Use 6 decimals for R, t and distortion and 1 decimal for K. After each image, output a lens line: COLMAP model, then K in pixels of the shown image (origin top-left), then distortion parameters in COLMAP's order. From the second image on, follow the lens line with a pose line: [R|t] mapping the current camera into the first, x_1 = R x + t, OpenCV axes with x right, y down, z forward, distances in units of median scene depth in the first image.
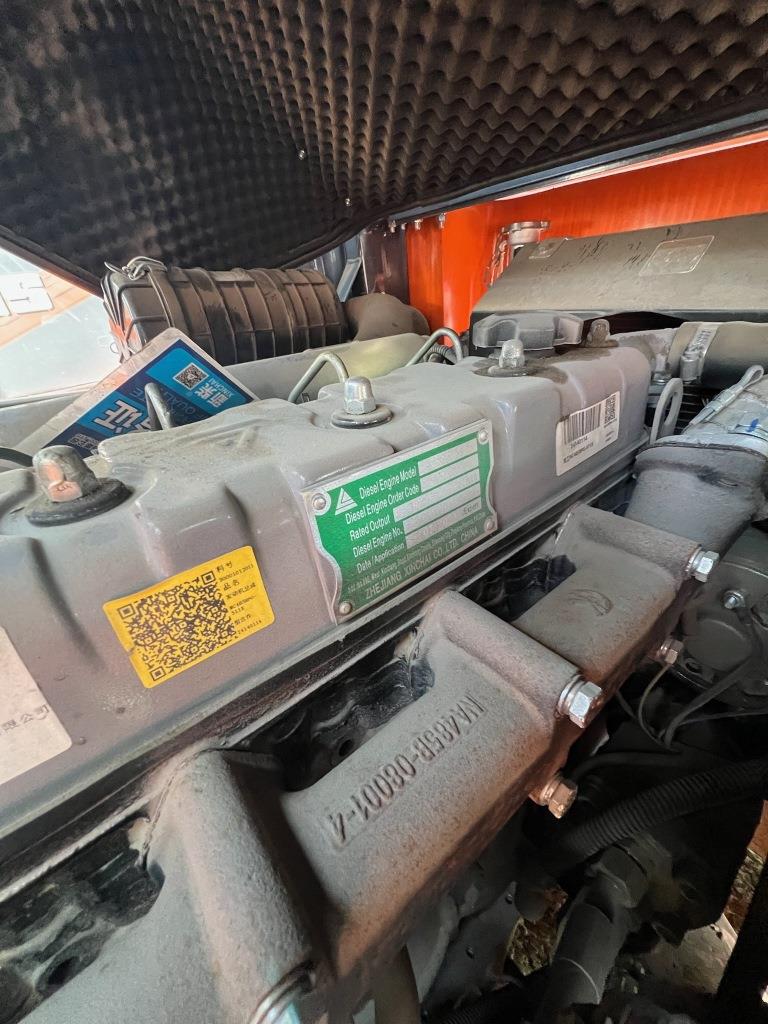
lens RADIAL K [[412.1, 0, 386.3], [0, 412.1, 511.3], [0, 0, 1]] dist [-0.001011, -0.000032]
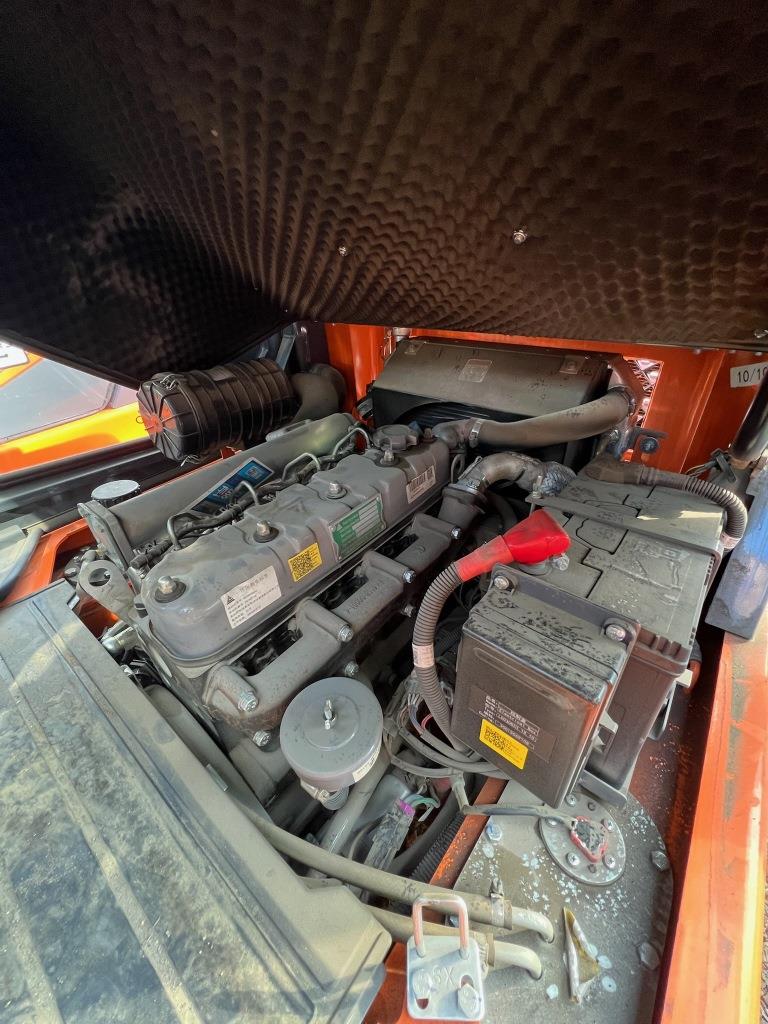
lens RADIAL K [[412.1, 0, 384.3], [0, 412.1, 513.1], [0, 0, 1]] dist [-0.001011, -0.000032]
pose [[0.978726, -0.084949, 0.186761, -0.194908], [0.074559, 0.995288, 0.061986, -0.172967], [-0.191147, -0.046742, 0.980448, -1.310724]]
